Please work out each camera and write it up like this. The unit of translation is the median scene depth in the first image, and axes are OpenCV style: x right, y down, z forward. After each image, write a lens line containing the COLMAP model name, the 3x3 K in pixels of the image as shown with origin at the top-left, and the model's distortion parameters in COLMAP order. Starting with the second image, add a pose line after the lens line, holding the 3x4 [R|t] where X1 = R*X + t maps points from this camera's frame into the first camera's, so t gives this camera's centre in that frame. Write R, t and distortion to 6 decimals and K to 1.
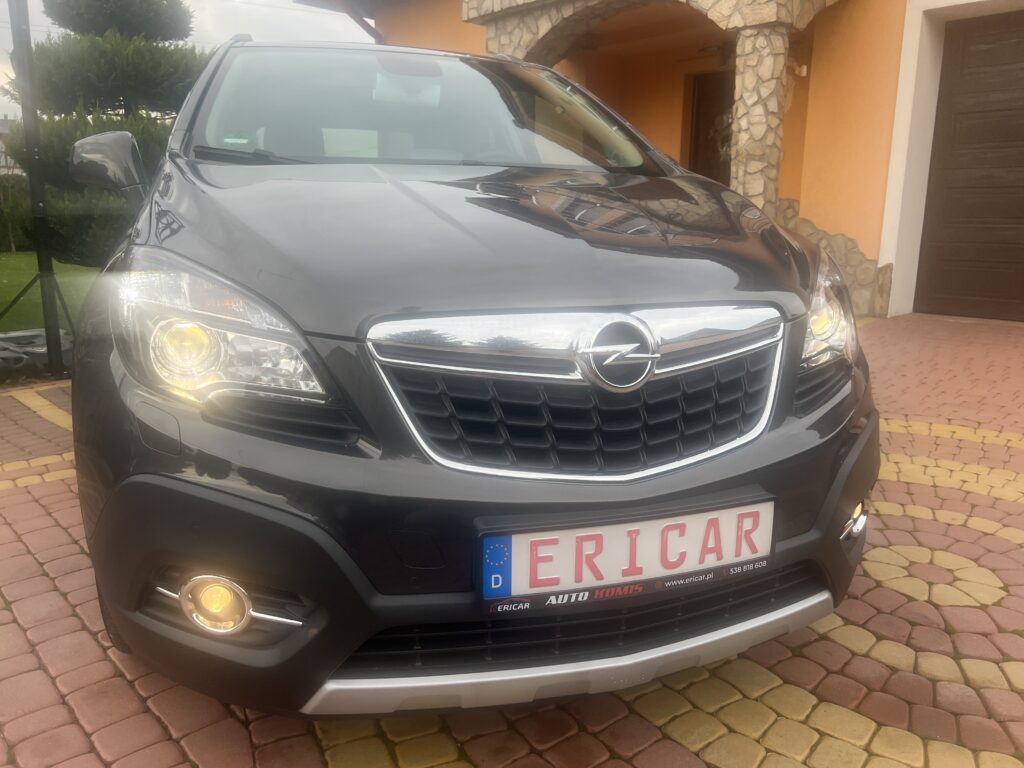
lens RADIAL K [[782.7, 0, 521.0], [0, 782.7, 377.3], [0, 0, 1]] dist [0.049689, -0.054415]
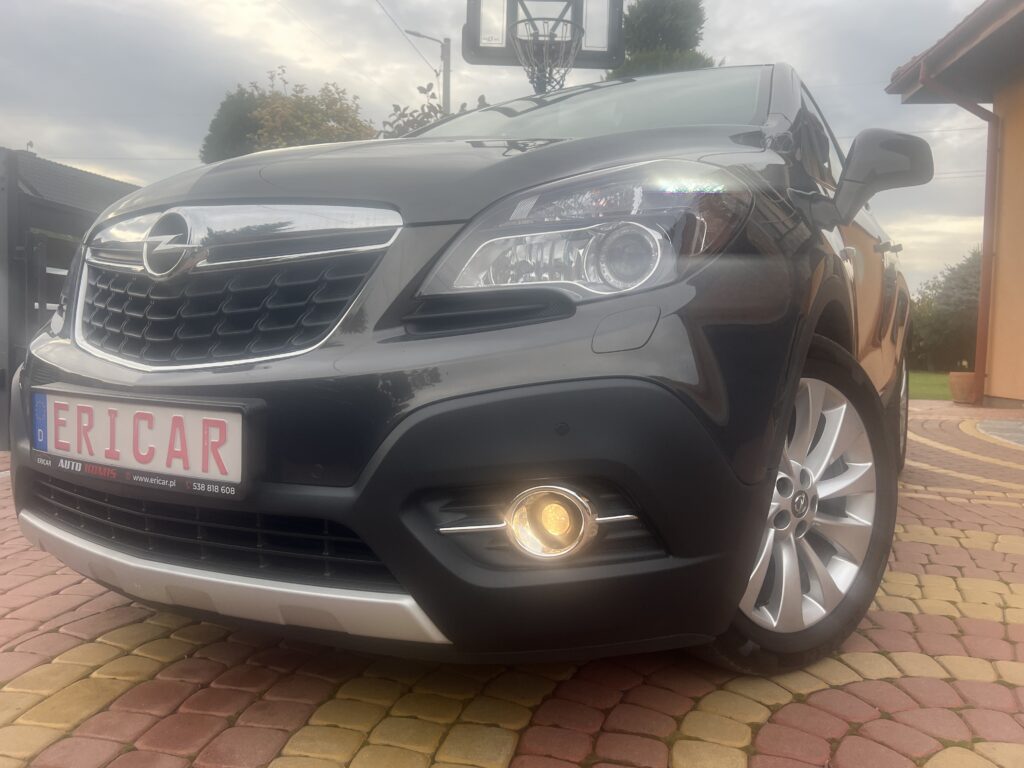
lens RADIAL K [[783.7, 0, 514.2], [0, 783.7, 377.2], [0, 0, 1]] dist [0.057493, -0.060143]
pose [[0.651956, 0.044843, -0.756929, 0.976169], [-0.171672, 0.981058, -0.089742, 0.124594], [0.738567, 0.188452, 0.647305, 0.574425]]
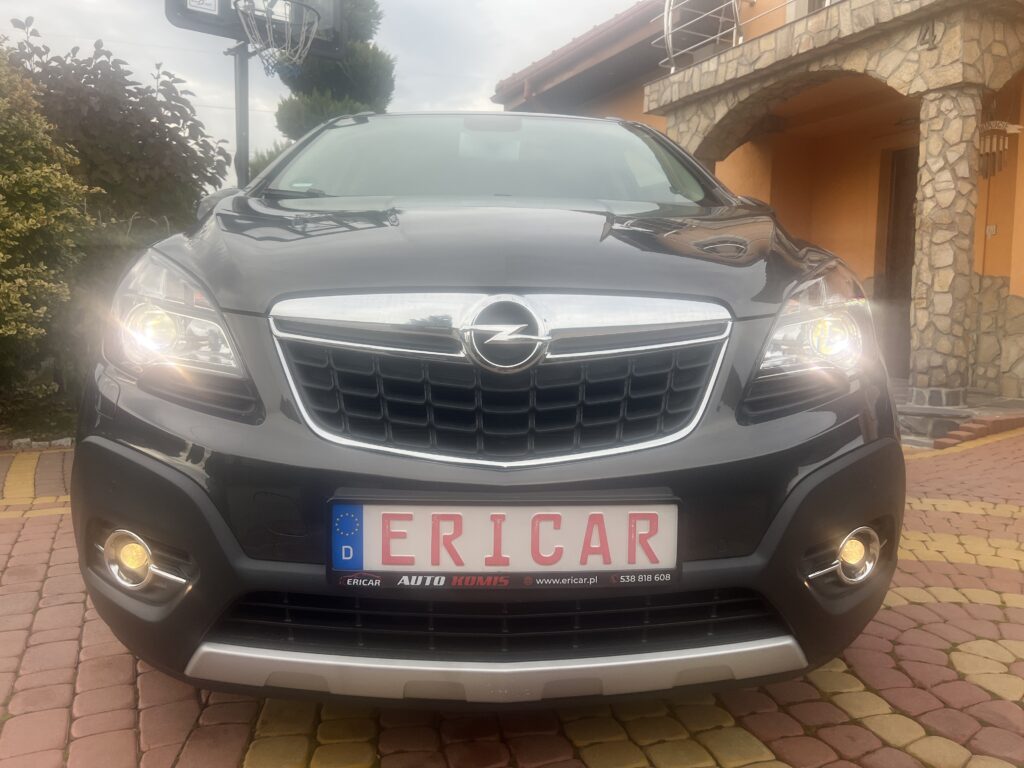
lens RADIAL K [[782.7, 0, 521.0], [0, 782.7, 377.3], [0, 0, 1]] dist [0.049689, -0.054415]
pose [[0.958693, 0.024991, -0.283342, 0.343997], [-0.060753, 0.991137, -0.118139, 0.111820], [0.277878, 0.130473, 0.951715, 0.075919]]
